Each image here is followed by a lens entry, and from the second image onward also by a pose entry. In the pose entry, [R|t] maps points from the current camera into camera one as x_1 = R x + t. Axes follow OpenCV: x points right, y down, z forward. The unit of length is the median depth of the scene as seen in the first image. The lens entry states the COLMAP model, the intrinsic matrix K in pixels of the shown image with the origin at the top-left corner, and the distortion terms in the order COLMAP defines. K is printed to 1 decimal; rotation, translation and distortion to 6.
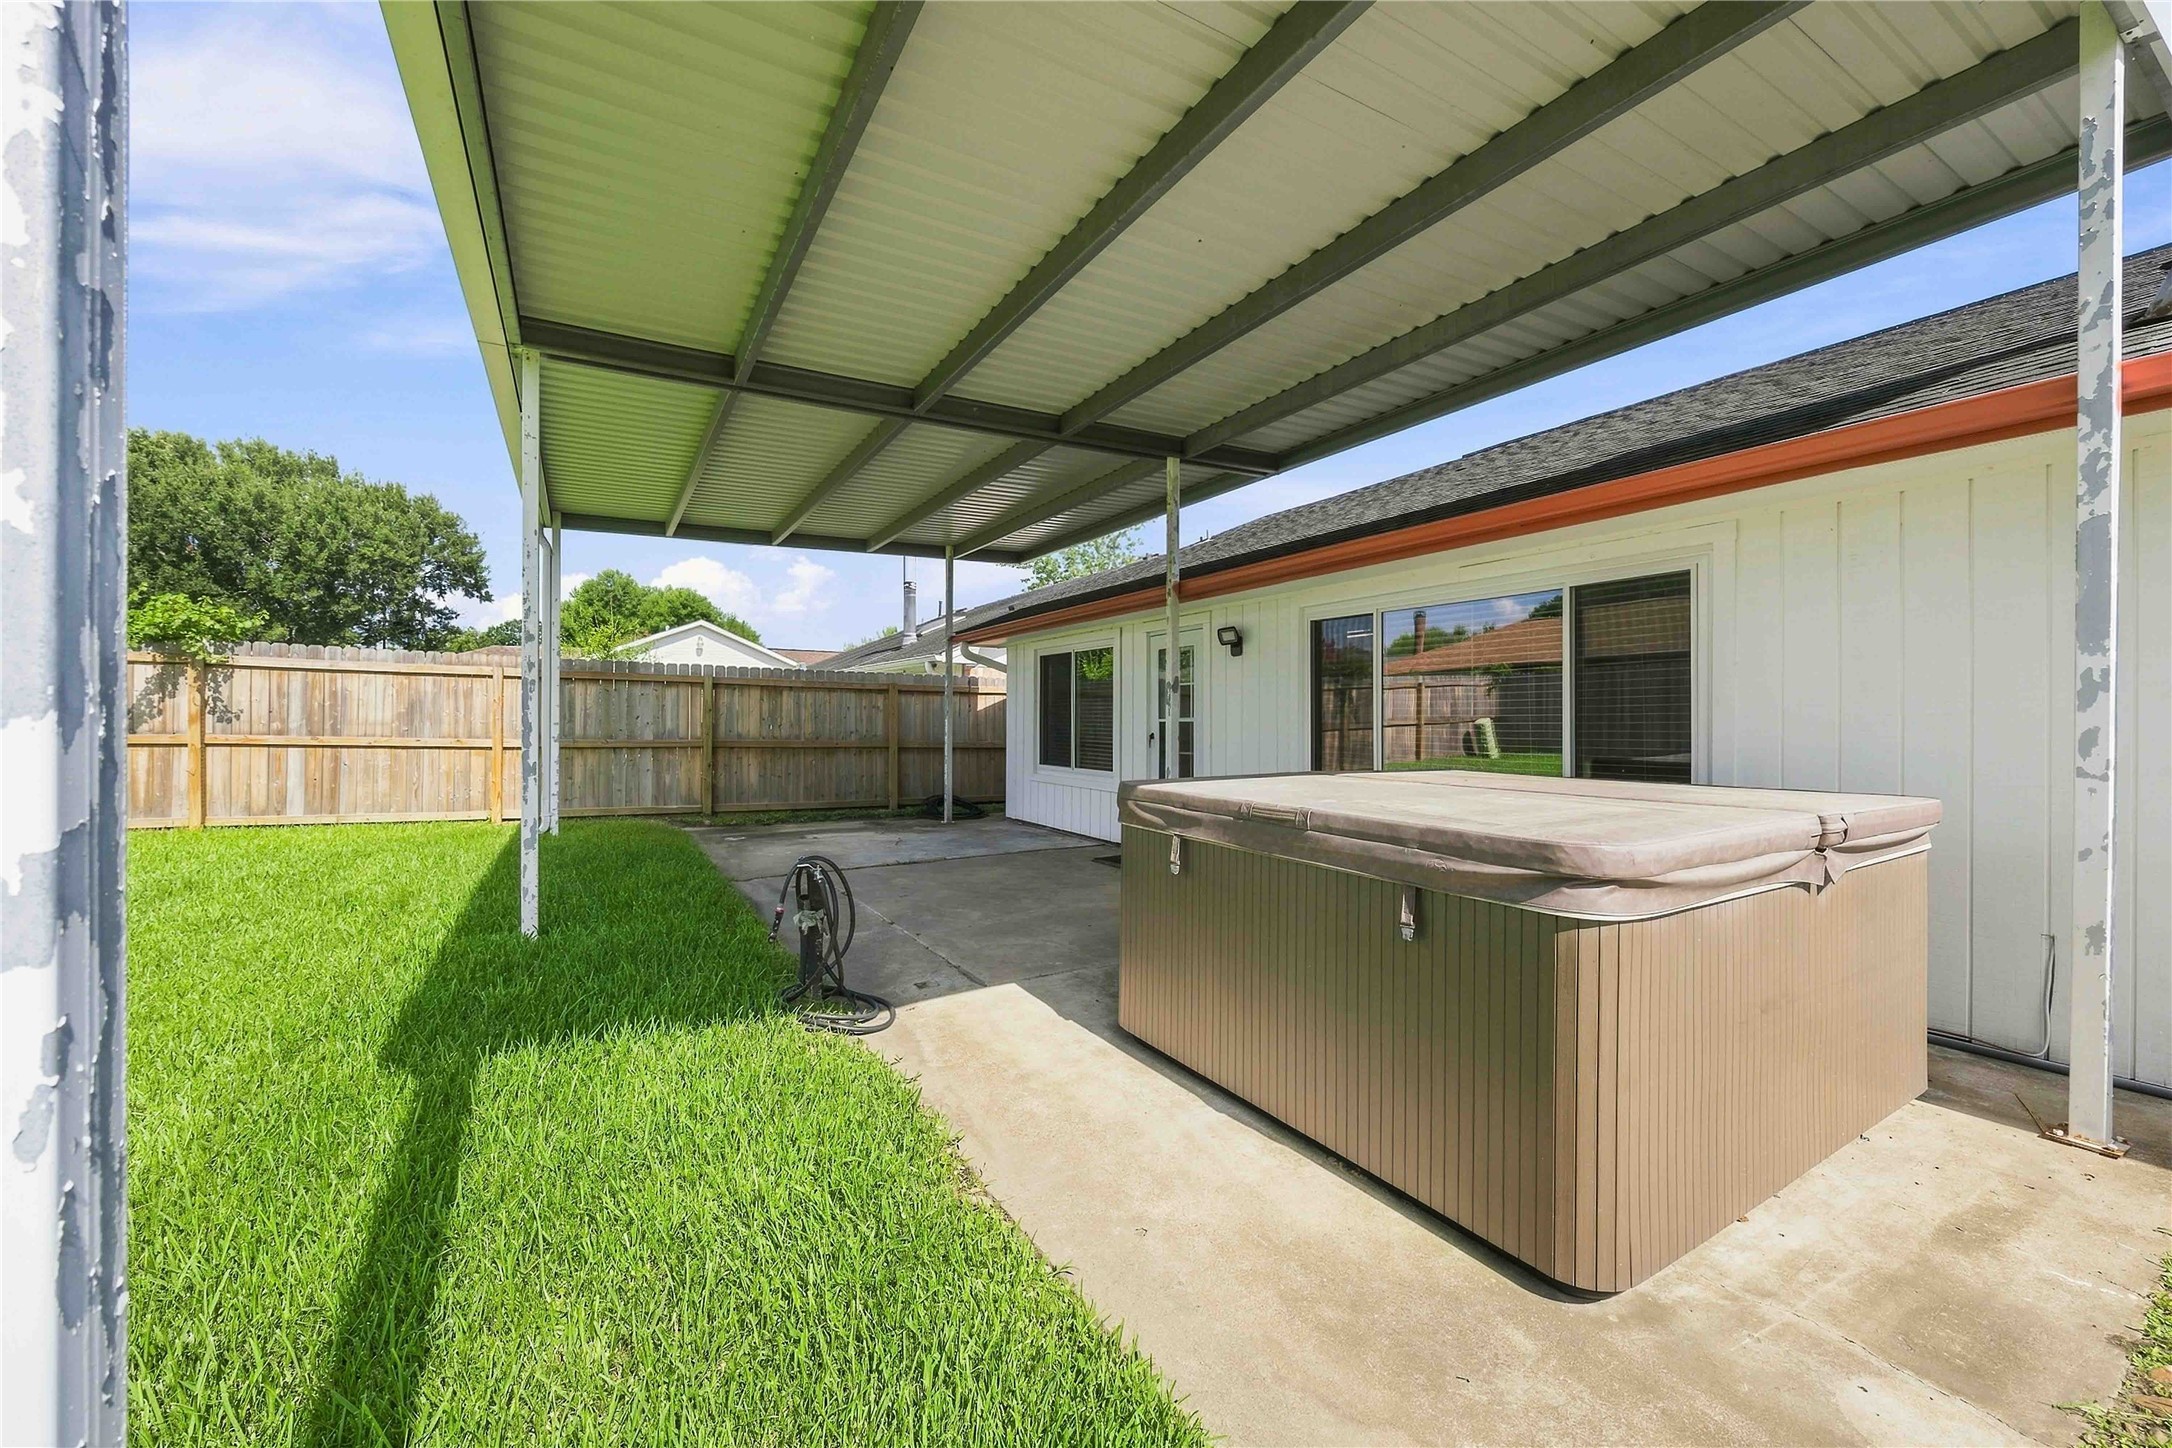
lens RADIAL K [[834.6, 0, 1086.0], [0, 834.6, 724.0], [0, 0, 1]] dist [-0.000604, 0.000041]
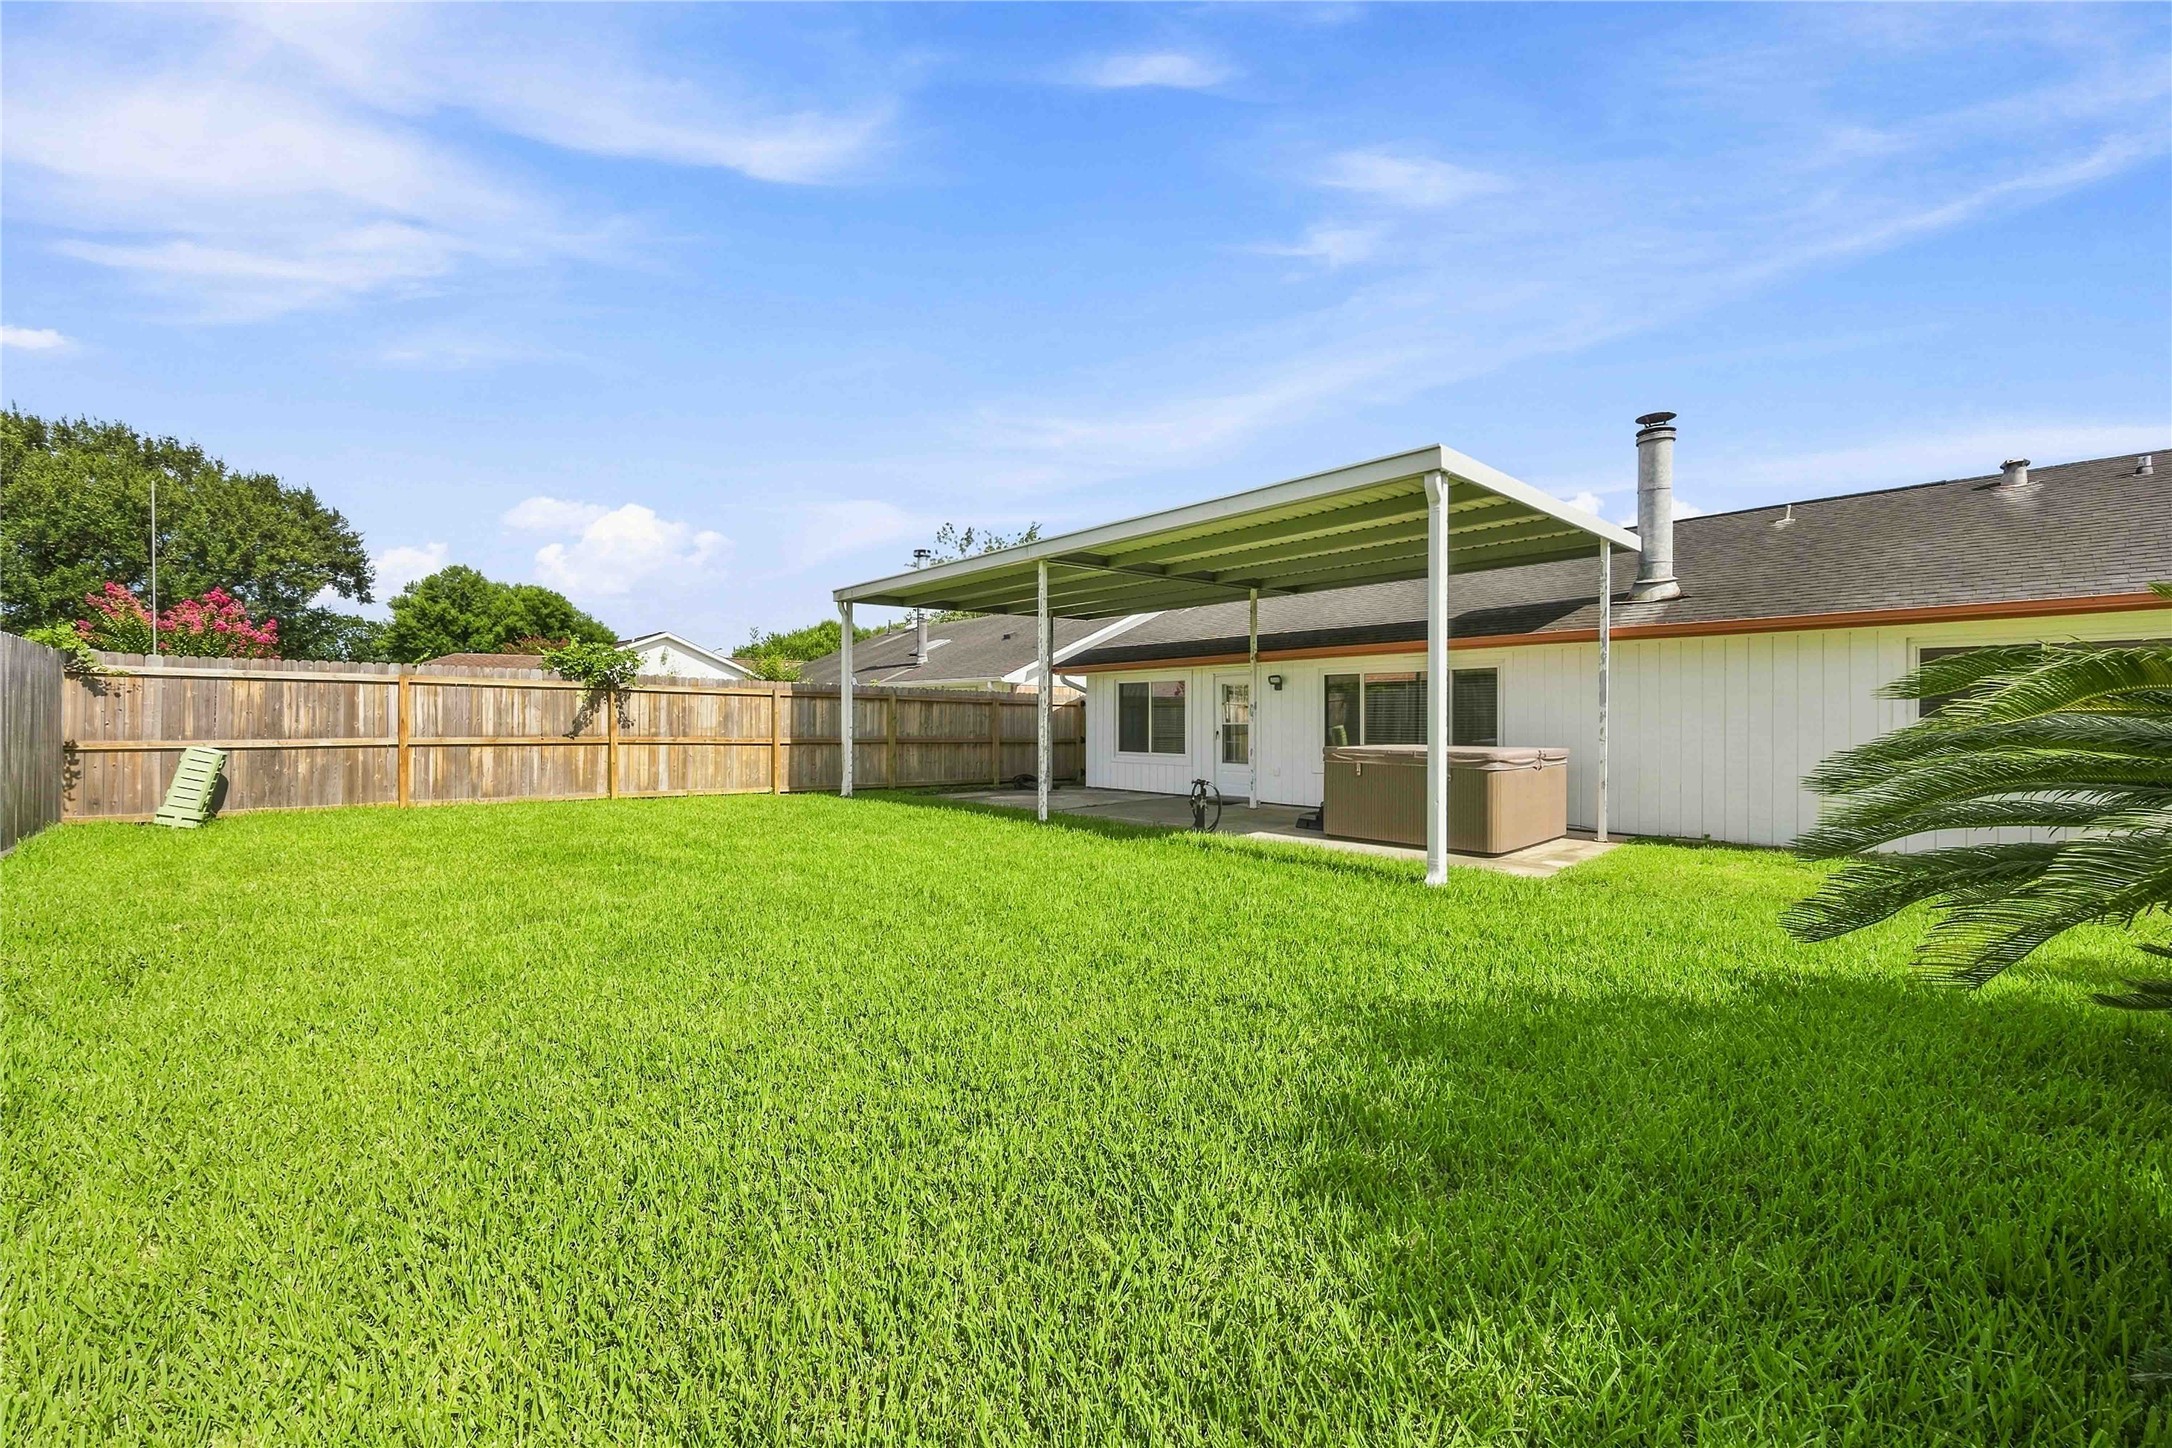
lens RADIAL K [[834.6, 0, 1086.0], [0, 834.6, 724.0], [0, 0, 1]] dist [-0.000604, 0.000041]
pose [[0.975710, -0.005316, 0.219003, -0.506615], [0.004967, 0.999985, 0.002141, -0.007985], [-0.219011, -0.001001, 0.975722, -0.582408]]
